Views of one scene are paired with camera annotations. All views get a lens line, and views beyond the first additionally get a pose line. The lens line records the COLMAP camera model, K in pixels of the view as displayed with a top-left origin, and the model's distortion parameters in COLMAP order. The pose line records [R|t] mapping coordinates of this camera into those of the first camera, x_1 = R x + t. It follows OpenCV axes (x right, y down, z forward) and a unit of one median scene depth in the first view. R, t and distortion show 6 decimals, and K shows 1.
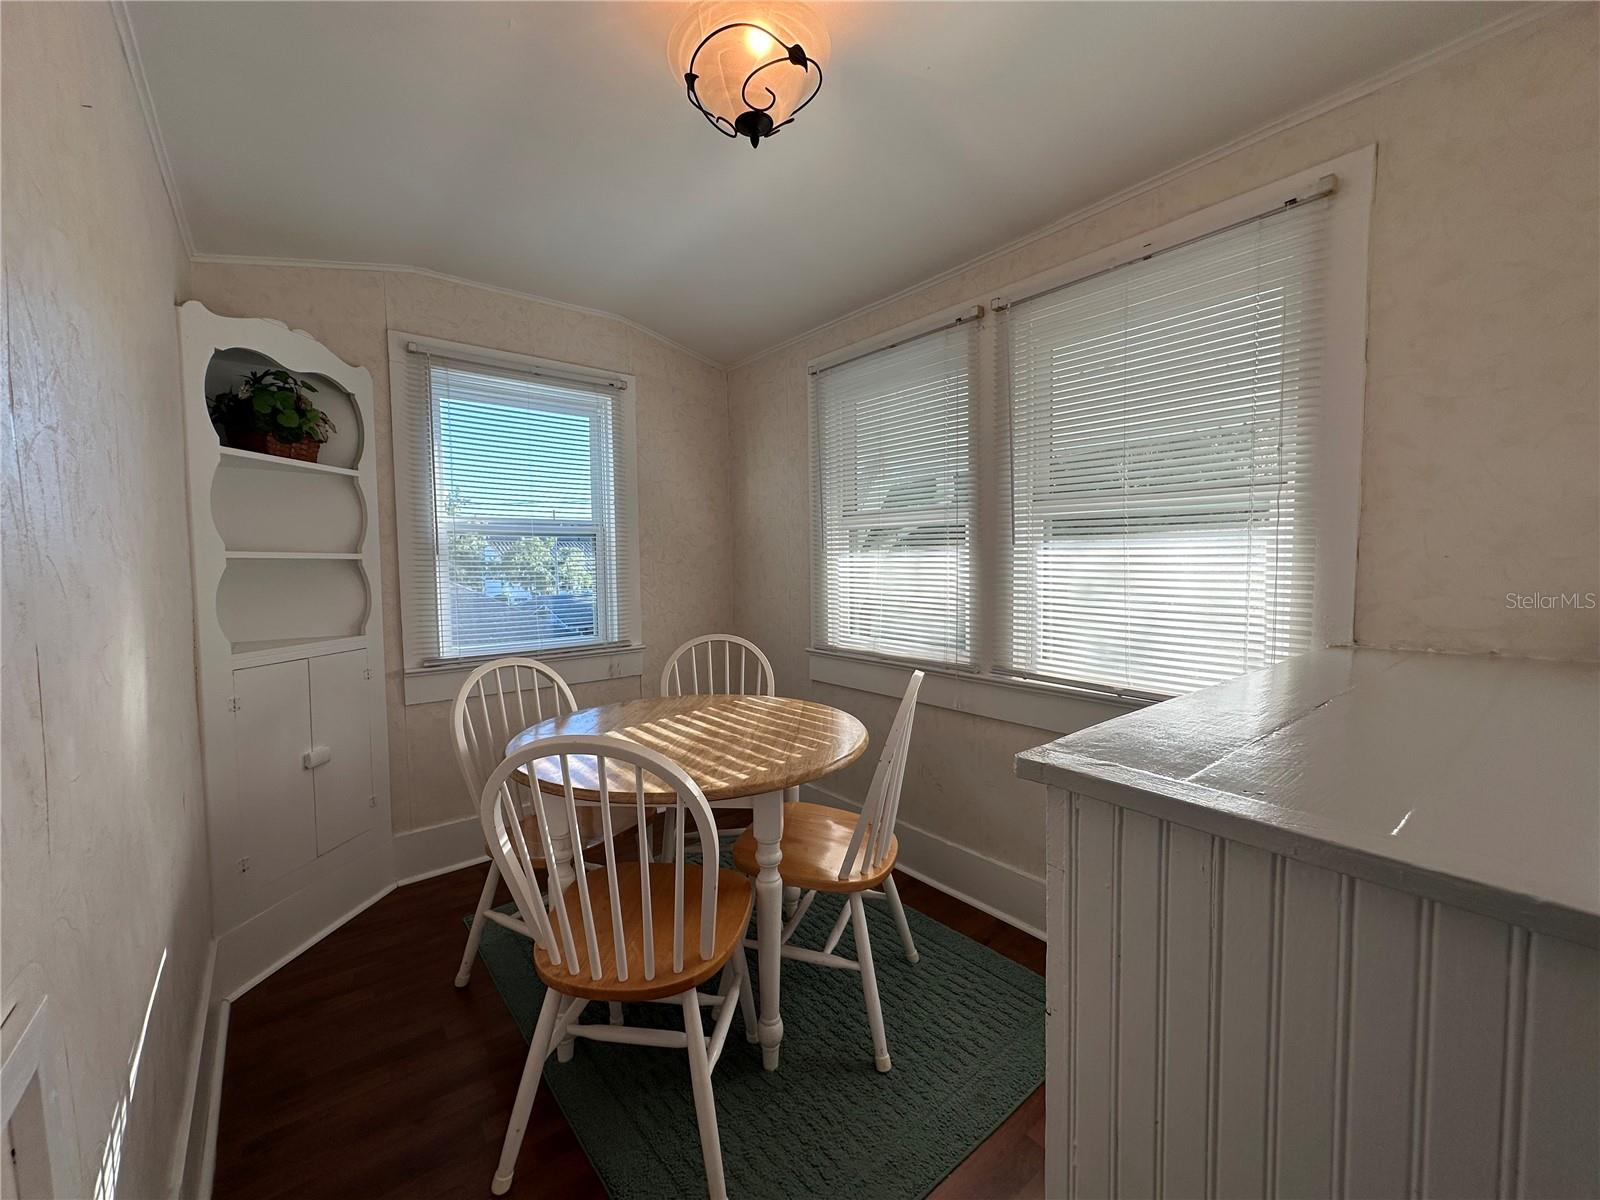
lens RADIAL K [[639.4, 0, 798.3], [0, 639.4, 597.0], [0, 0, 1]] dist [-0.000943, 0.000728]
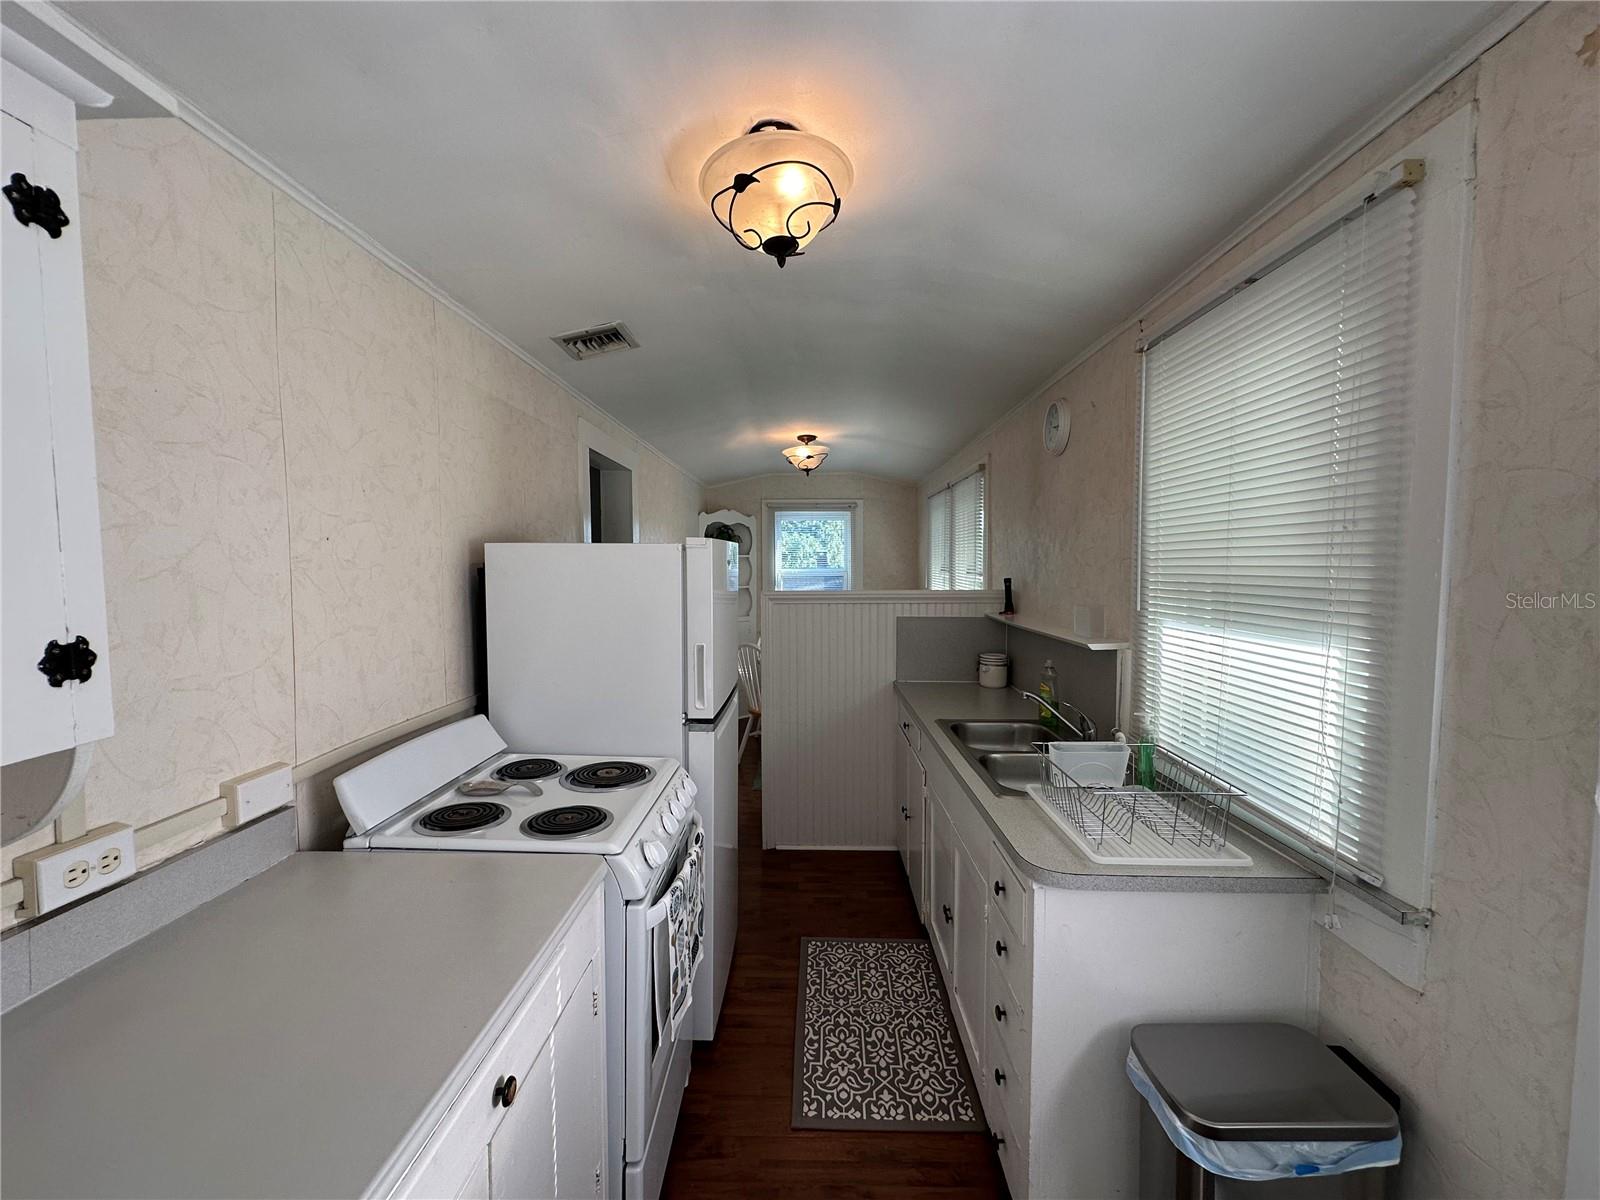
lens RADIAL K [[639.4, 0, 795.9], [0, 639.4, 599.5], [0, 0, 1]] dist [-0.000943, 0.000728]
pose [[0.756131, 0.044408, -0.652912, 1.227154], [-0.041687, 0.998937, 0.019665, -0.072712], [0.653091, 0.012349, 0.757178, -0.908147]]
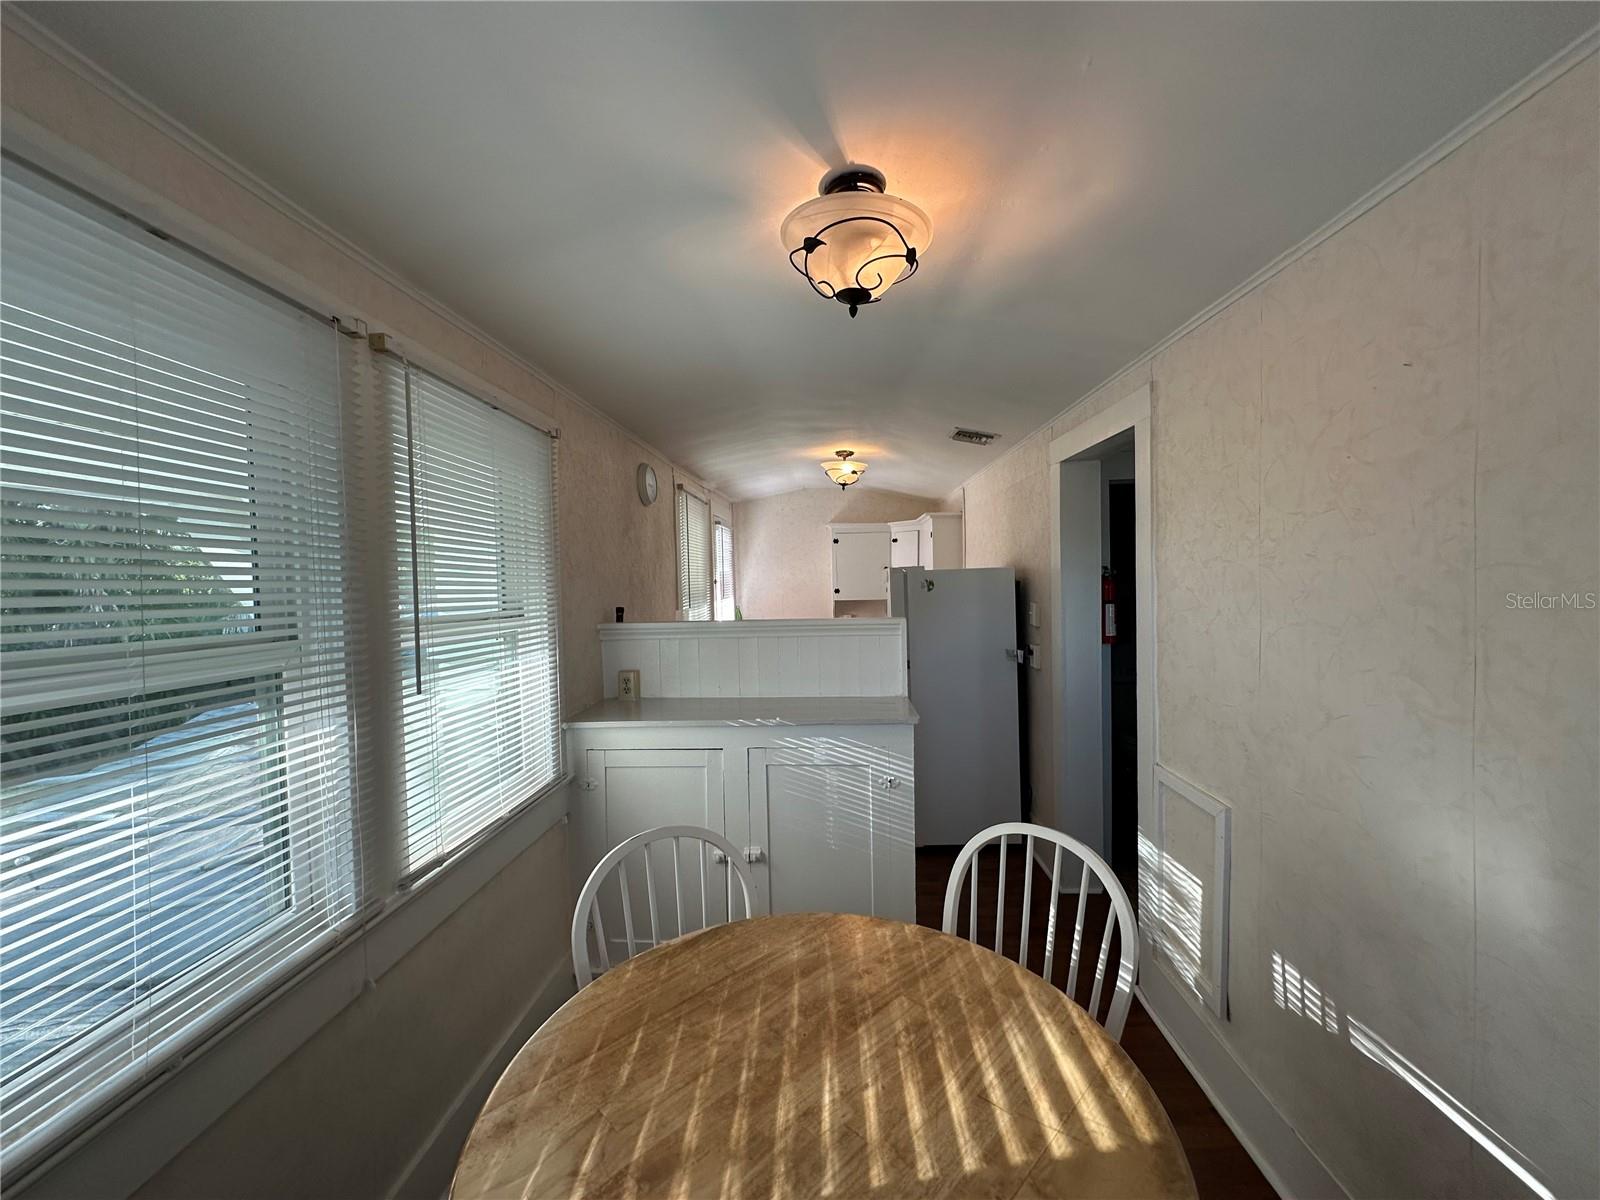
lens RADIAL K [[639.4, 0, 797.4], [0, 639.4, 601.8], [0, 0, 1]] dist [-0.000943, 0.000728]
pose [[-0.736689, 0.005646, 0.676208, -0.468946], [0.069678, 0.995276, 0.067601, -0.181520], [-0.672632, 0.096917, -0.733603, 1.175648]]
